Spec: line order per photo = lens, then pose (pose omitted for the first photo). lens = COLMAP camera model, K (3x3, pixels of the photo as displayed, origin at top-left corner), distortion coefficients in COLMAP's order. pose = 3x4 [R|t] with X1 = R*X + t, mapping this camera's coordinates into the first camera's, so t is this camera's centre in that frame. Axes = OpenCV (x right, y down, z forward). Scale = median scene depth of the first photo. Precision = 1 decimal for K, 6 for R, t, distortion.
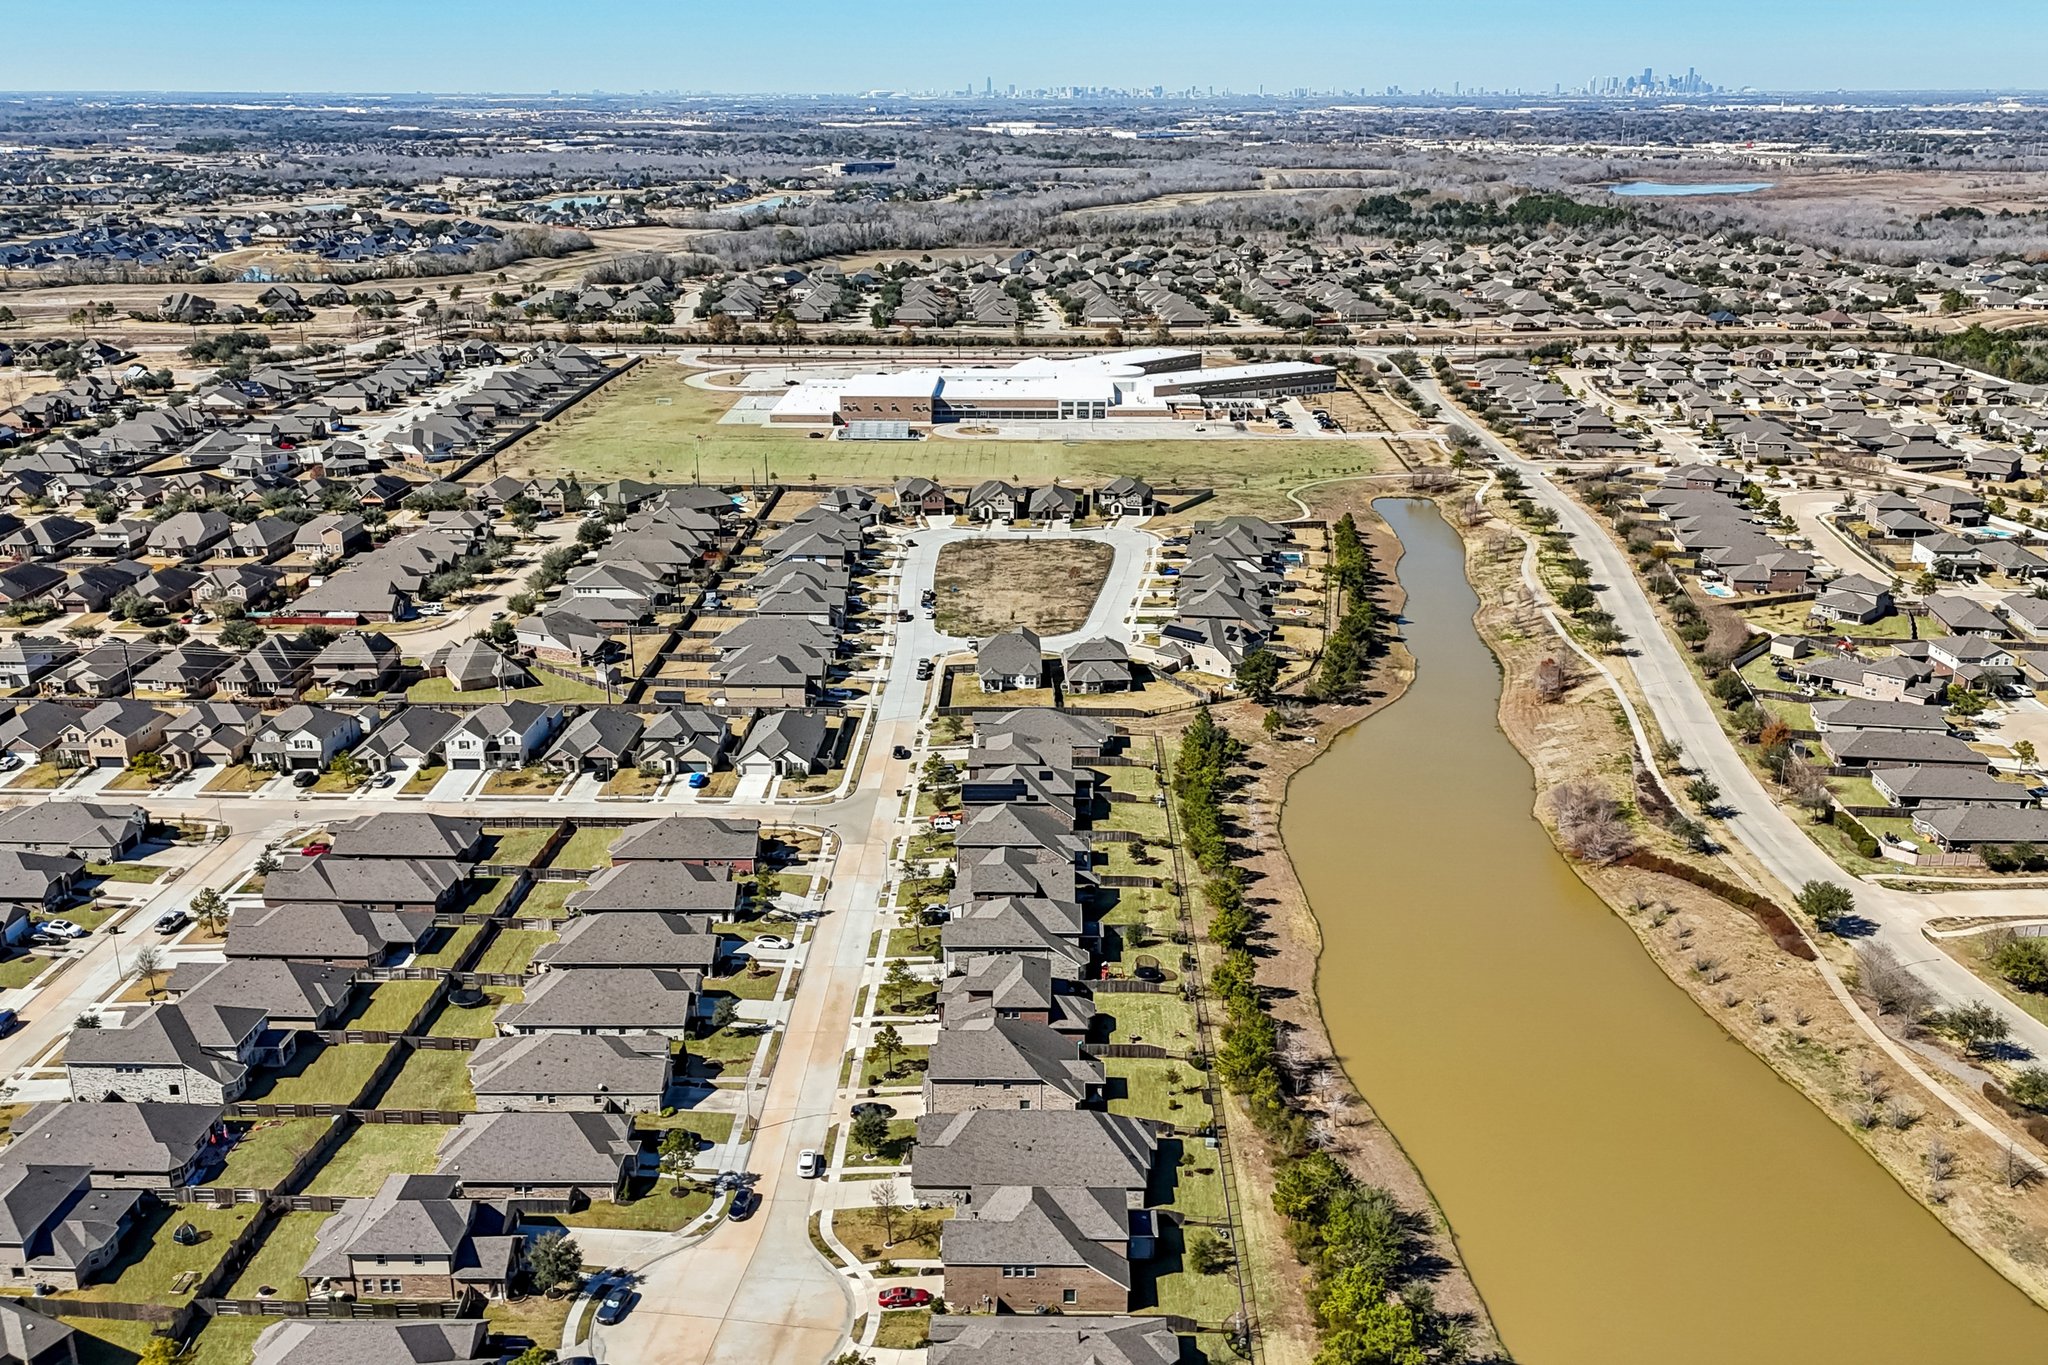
lens RADIAL K [[1792.6, 0, 1024.0], [0, 1792.6, 682.5], [0, 0, 1]] dist [0.121744, -0.200296]
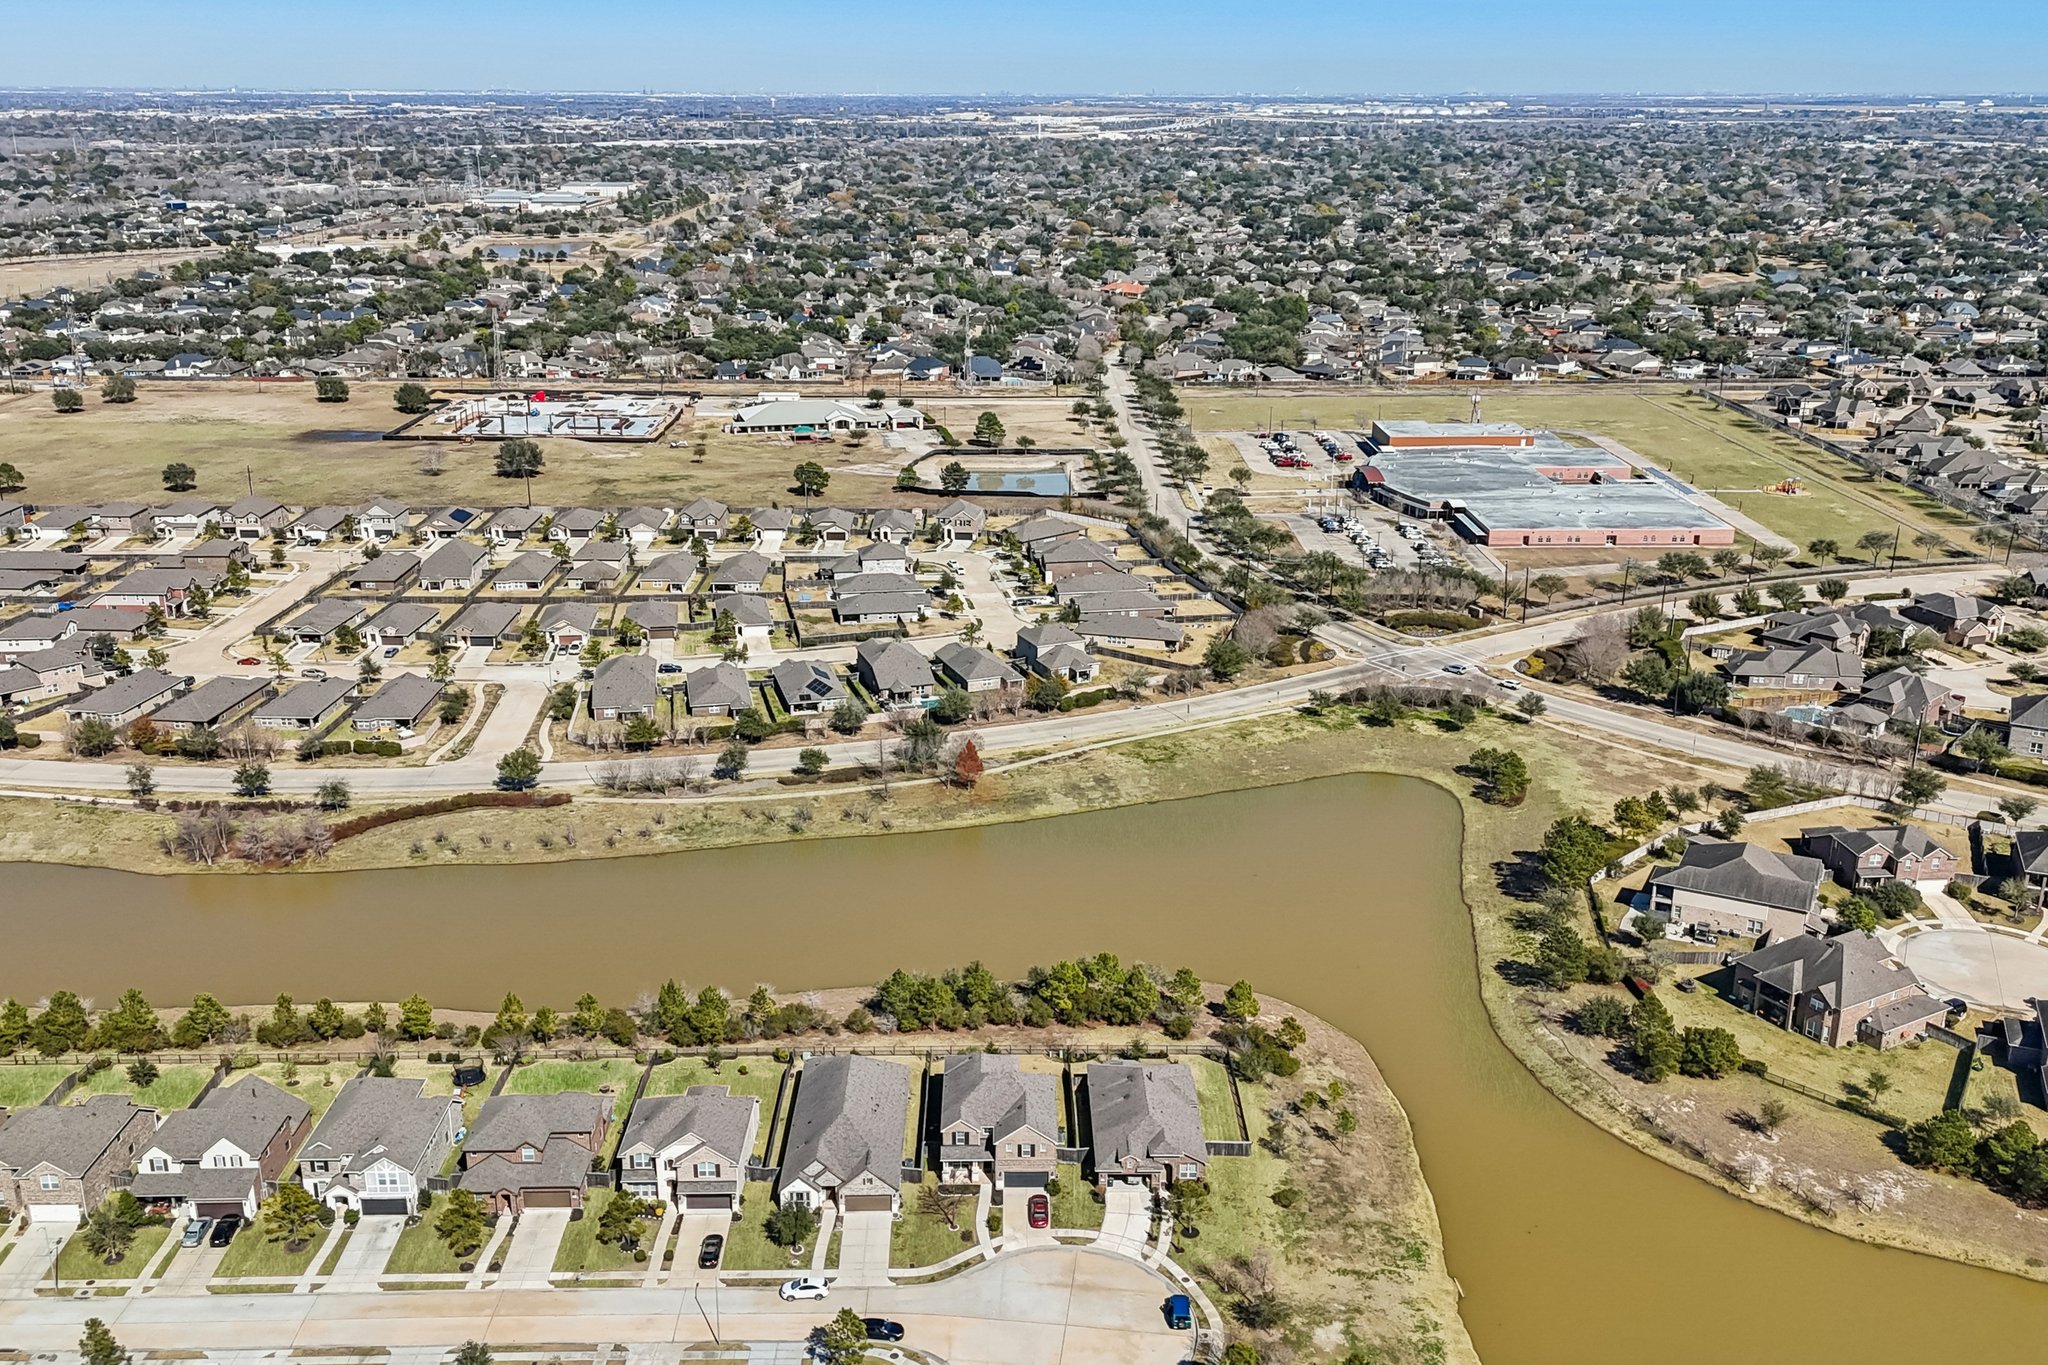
lens RADIAL K [[1792.6, 0, 1024.0], [0, 1792.6, 682.5], [0, 0, 1]] dist [0.121744, -0.200296]
pose [[-0.037254, -0.311119, 0.949641, -0.495009], [0.306861, 0.900826, 0.307164, -0.139141], [-0.951025, 0.302851, 0.061911, 0.414889]]
